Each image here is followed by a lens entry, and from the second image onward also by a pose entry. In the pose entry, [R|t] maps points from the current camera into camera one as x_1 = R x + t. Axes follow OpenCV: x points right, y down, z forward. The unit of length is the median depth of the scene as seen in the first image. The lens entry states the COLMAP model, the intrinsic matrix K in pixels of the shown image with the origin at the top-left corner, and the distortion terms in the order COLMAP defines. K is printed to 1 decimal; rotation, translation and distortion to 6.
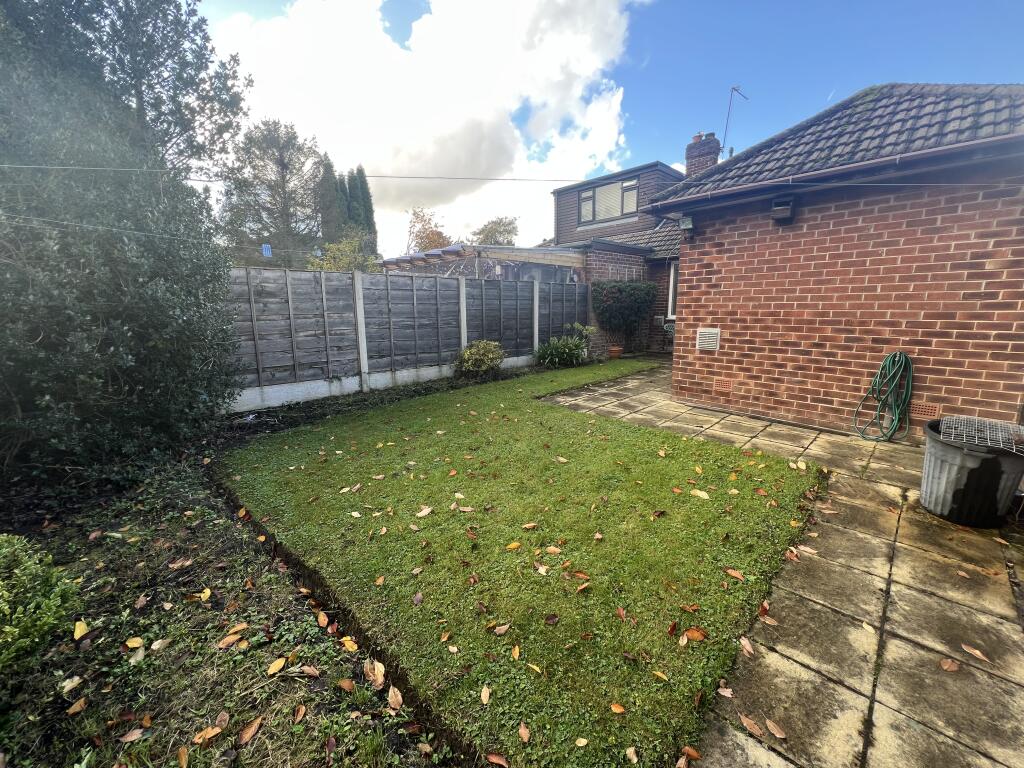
lens RADIAL K [[411.8, 0, 507.2], [0, 411.8, 381.8], [0, 0, 1]] dist [-0.000883, -0.000049]
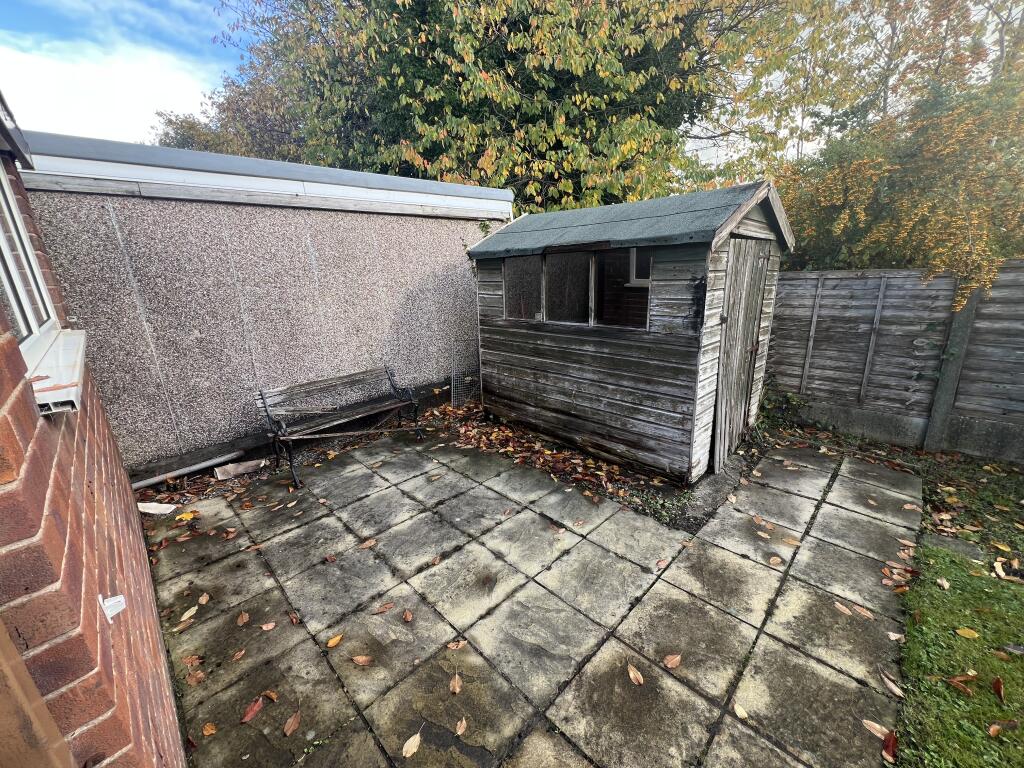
lens RADIAL K [[411.8, 0, 507.4], [0, 411.8, 381.3], [0, 0, 1]] dist [-0.000883, -0.000049]
pose [[-0.998350, 0.056910, 0.007716, 0.557443], [0.054175, 0.888624, 0.455426, -0.137396], [0.019062, 0.455092, -0.890240, 0.610810]]
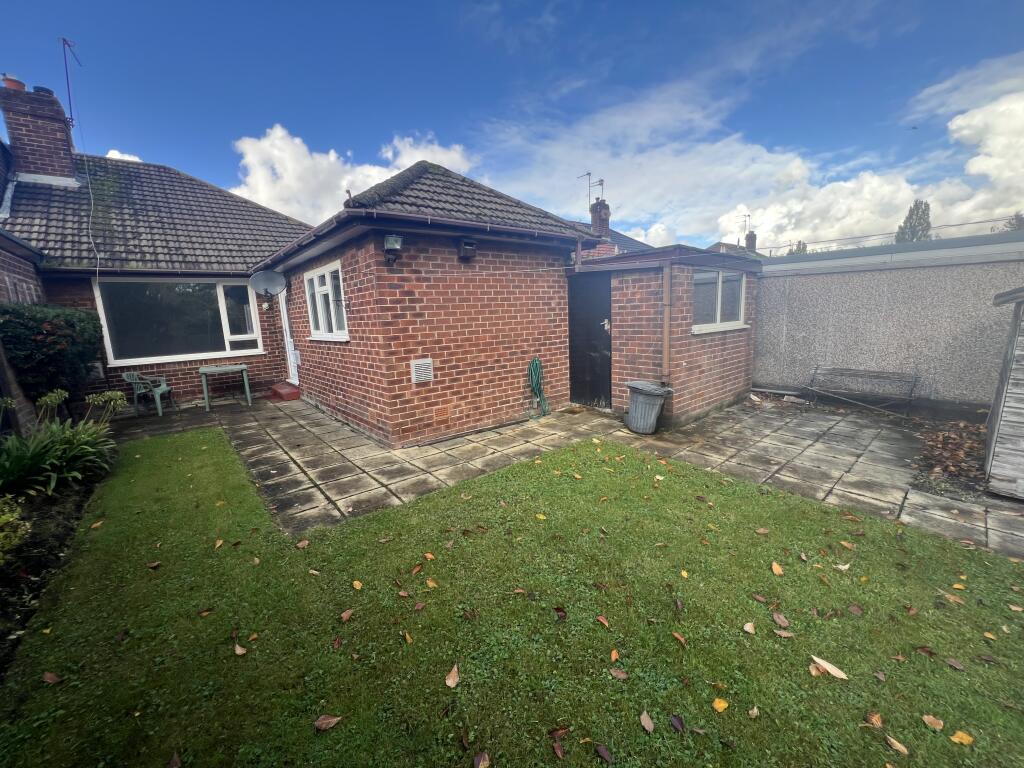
lens RADIAL K [[407.5, 0, 510.9], [0, 407.5, 383.0], [0, 0, 1]] dist [-0.001980, -0.000028]
pose [[0.061595, -0.159819, 0.985223, -0.519522], [0.225711, 0.963756, 0.142226, -0.201867], [-0.972245, 0.213615, 0.095435, 0.889712]]
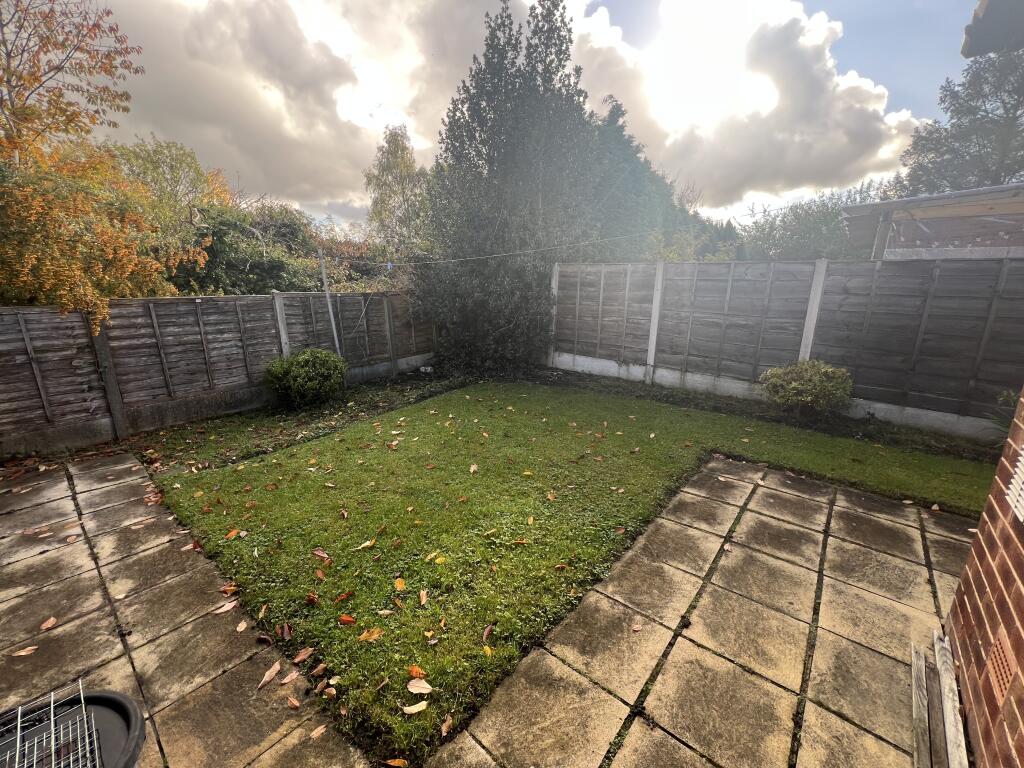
lens RADIAL K [[407.5, 0, 510.4], [0, 407.5, 384.5], [0, 0, 1]] dist [-0.001980, -0.000028]
pose [[0.100920, 0.249052, -0.963218, 0.845778], [-0.202884, 0.952968, 0.225145, -0.189098], [0.973988, 0.172699, 0.146702, 0.782820]]
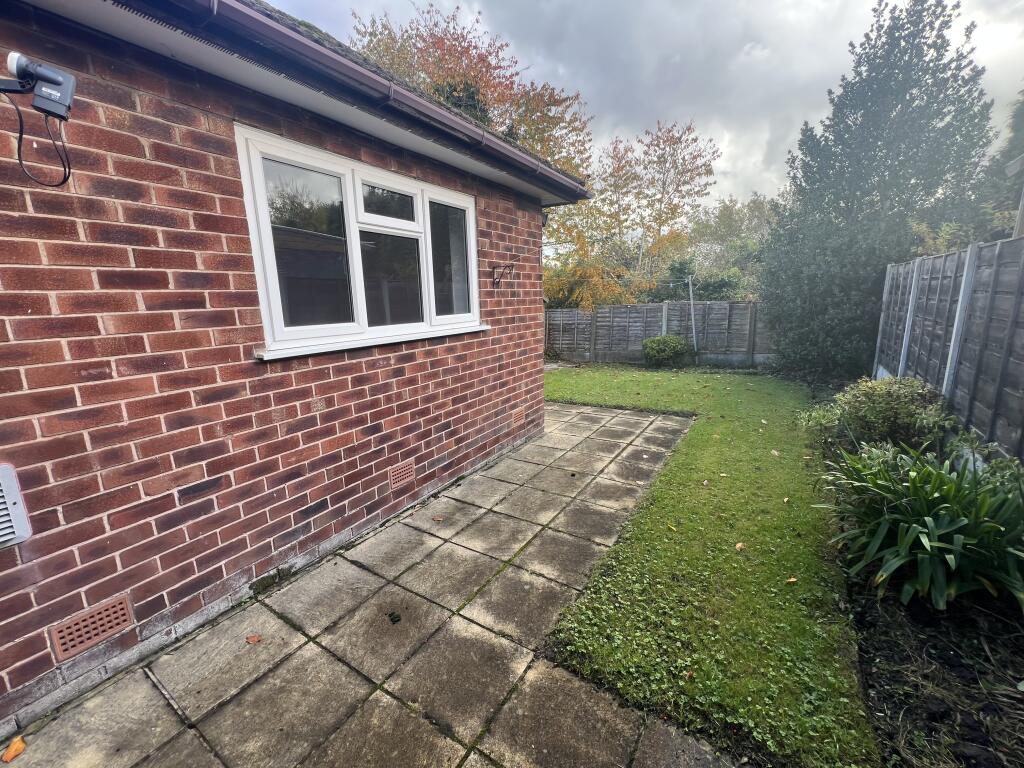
lens RADIAL K [[411.8, 0, 510.7], [0, 411.8, 379.8], [0, 0, 1]] dist [-0.000883, -0.000049]
pose [[-0.970472, 0.078320, -0.228145, 0.865459], [-0.011756, 0.929340, 0.369037, -0.473044], [0.240927, 0.360822, -0.900978, 2.274072]]
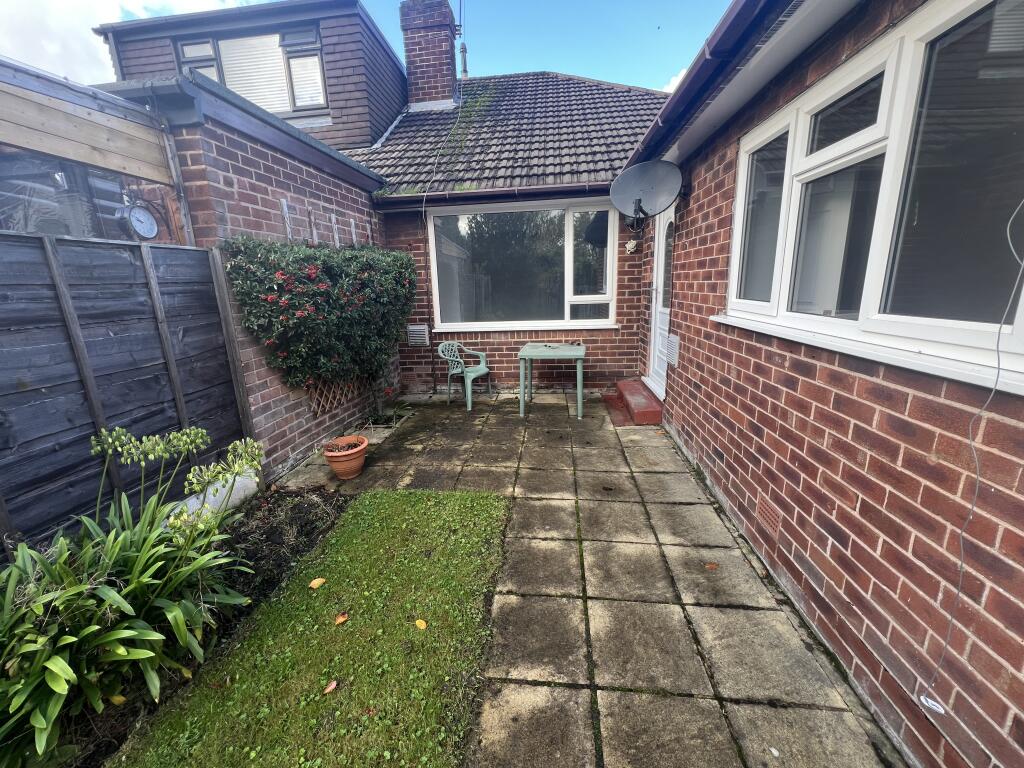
lens RADIAL K [[411.8, 0, 509.5], [0, 411.8, 381.1], [0, 0, 1]] dist [-0.000883, -0.000049]
pose [[0.762183, -0.165851, 0.625756, 0.368587], [0.141585, 0.985930, 0.088859, -0.327088], [-0.631688, 0.020871, 0.774941, 1.483651]]
